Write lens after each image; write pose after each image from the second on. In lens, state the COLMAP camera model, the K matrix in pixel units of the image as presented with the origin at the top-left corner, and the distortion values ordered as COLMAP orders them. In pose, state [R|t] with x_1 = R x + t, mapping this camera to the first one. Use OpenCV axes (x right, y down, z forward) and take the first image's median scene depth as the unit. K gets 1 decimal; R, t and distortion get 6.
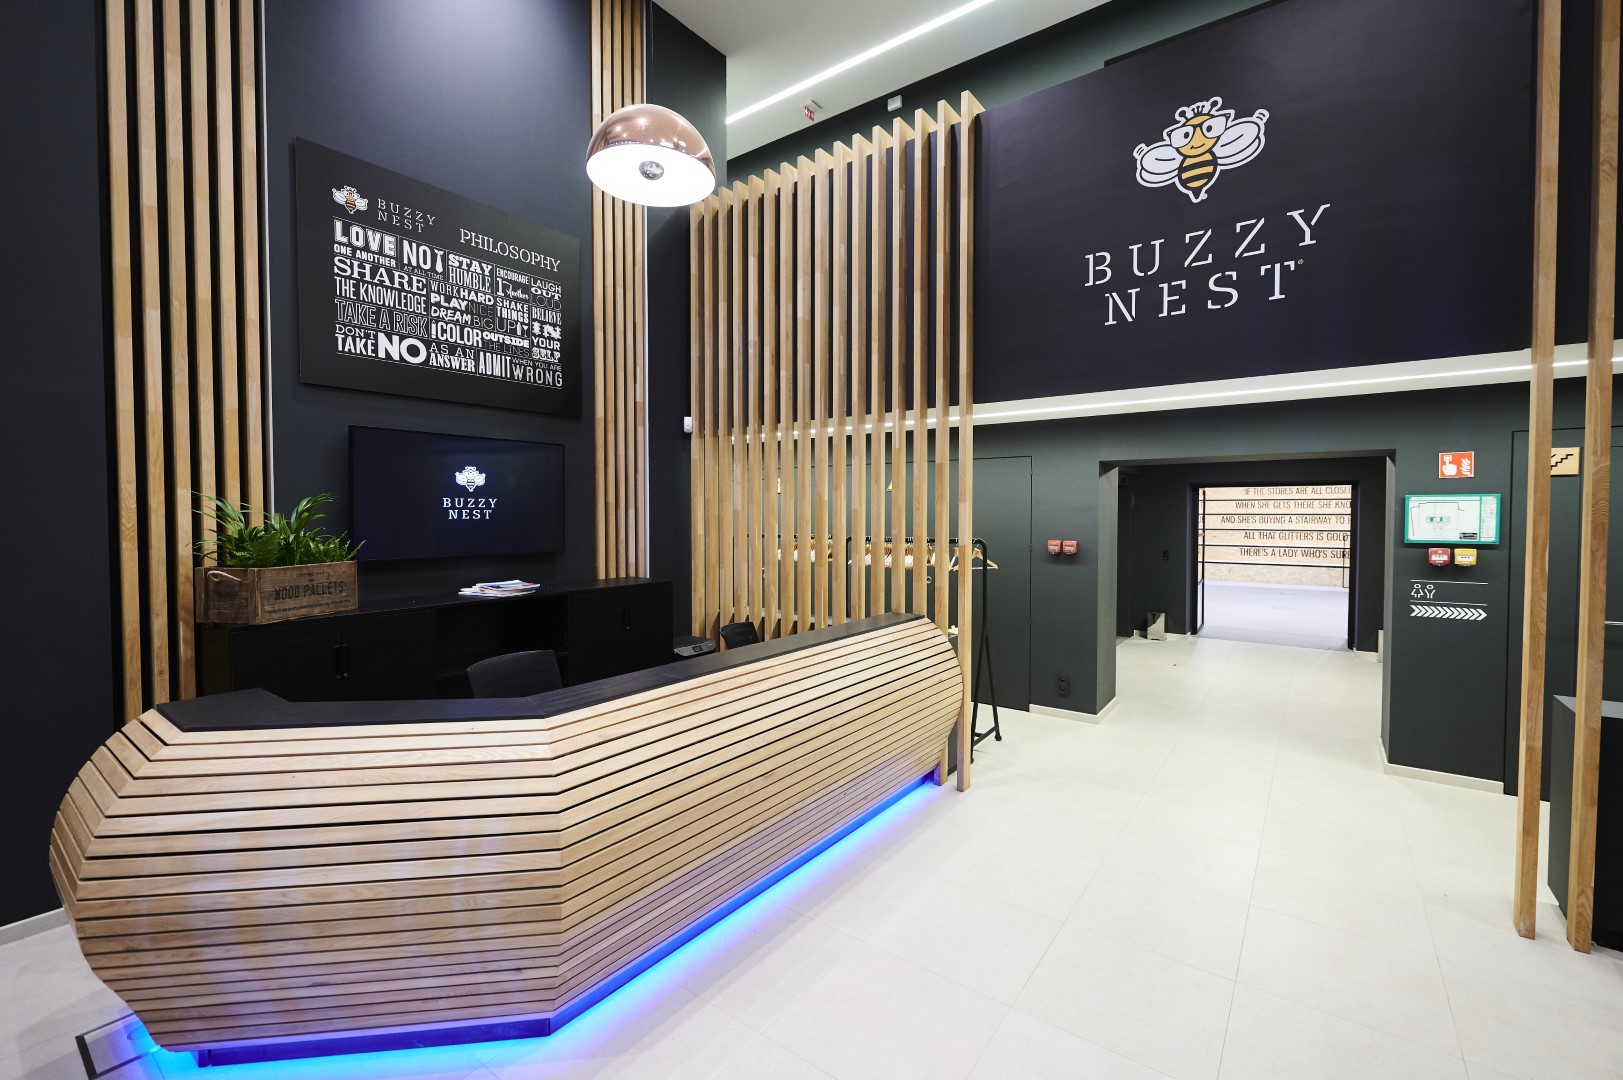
lens RADIAL K [[686.2, 0, 813.0], [0, 686.2, 532.6], [0, 0, 1]] dist [-0.001903, 0.000044]
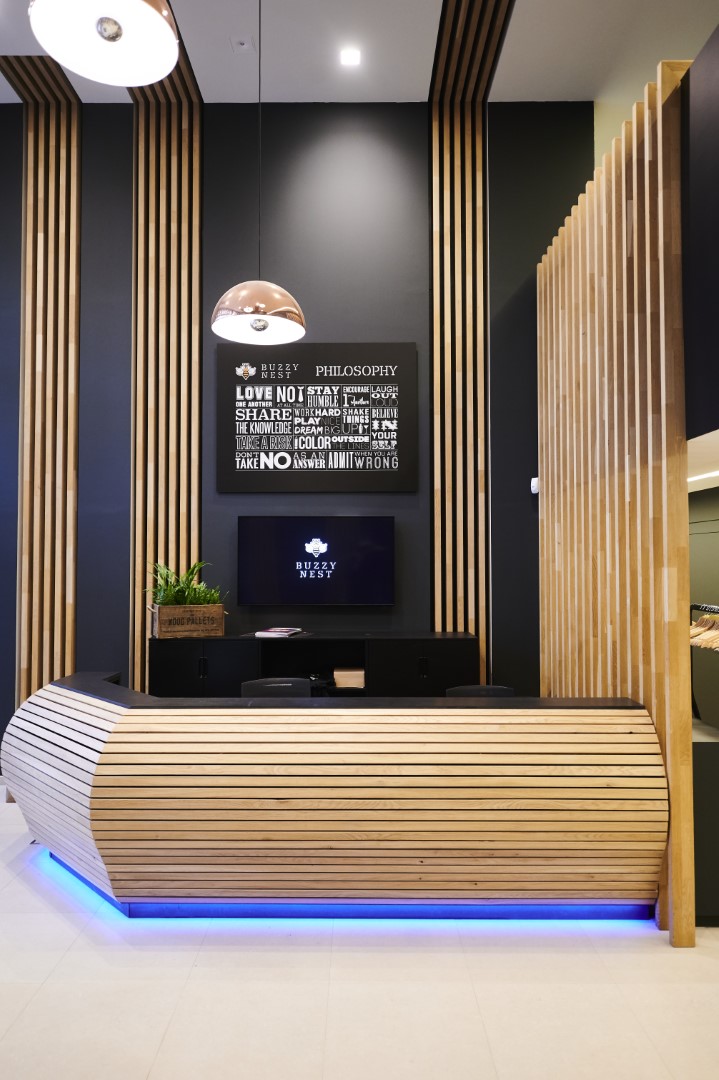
lens RADIAL K [[712.5, 0, 358.3], [0, 712.5, 542.6], [0, 0, 1]] dist [-0.002686, 0.000125]
pose [[0.596599, -0.023306, -0.802201, 0.677148], [-0.022878, 0.998678, -0.046029, -0.026220], [0.802213, 0.045813, 0.595278, 0.233166]]
